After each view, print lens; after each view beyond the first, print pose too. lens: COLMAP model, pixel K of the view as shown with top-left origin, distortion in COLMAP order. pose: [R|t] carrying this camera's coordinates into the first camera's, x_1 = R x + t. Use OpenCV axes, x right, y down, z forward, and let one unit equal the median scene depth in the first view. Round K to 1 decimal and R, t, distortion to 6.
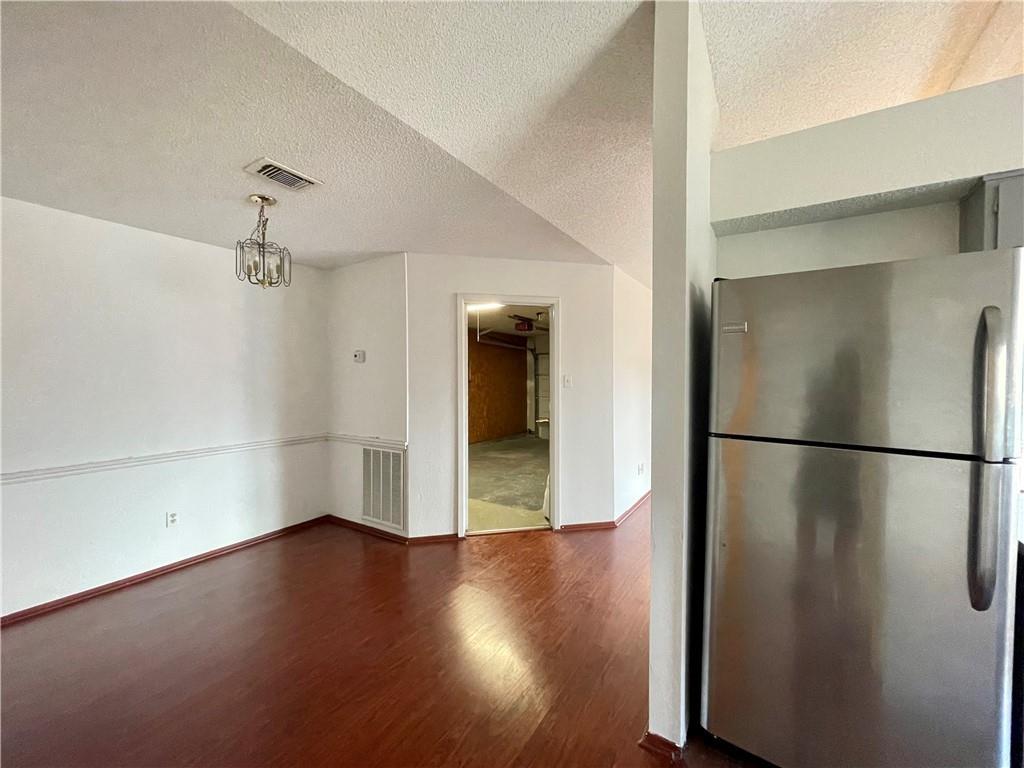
lens RADIAL K [[412.9, 0, 512.9], [0, 412.9, 383.6], [0, 0, 1]] dist [0.003714, -0.000096]
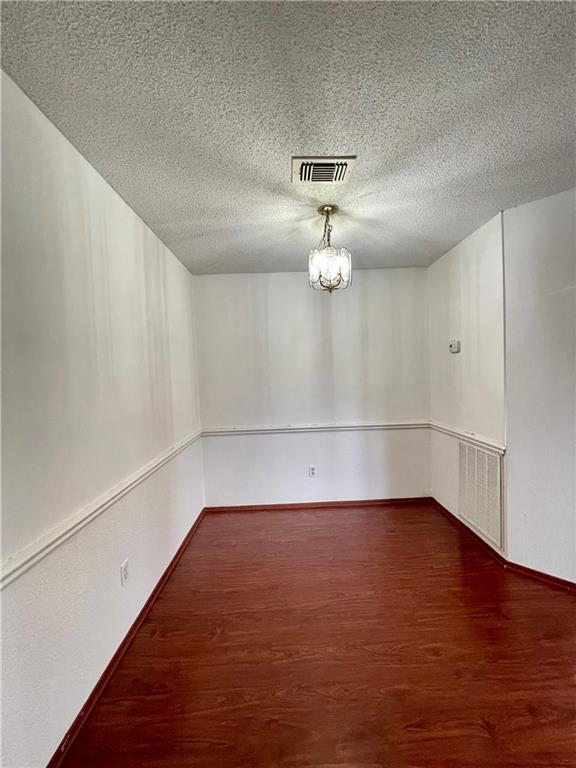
lens RADIAL K [[309.7, 0, 290.5], [0, 309.7, 381.5], [0, 0, 1]] dist [0.003714, -0.000096]
pose [[0.559505, 0.002675, -0.828823, 0.019456], [0.012220, 0.999859, 0.011476, 0.001169], [0.828737, -0.016549, 0.559393, 0.295357]]
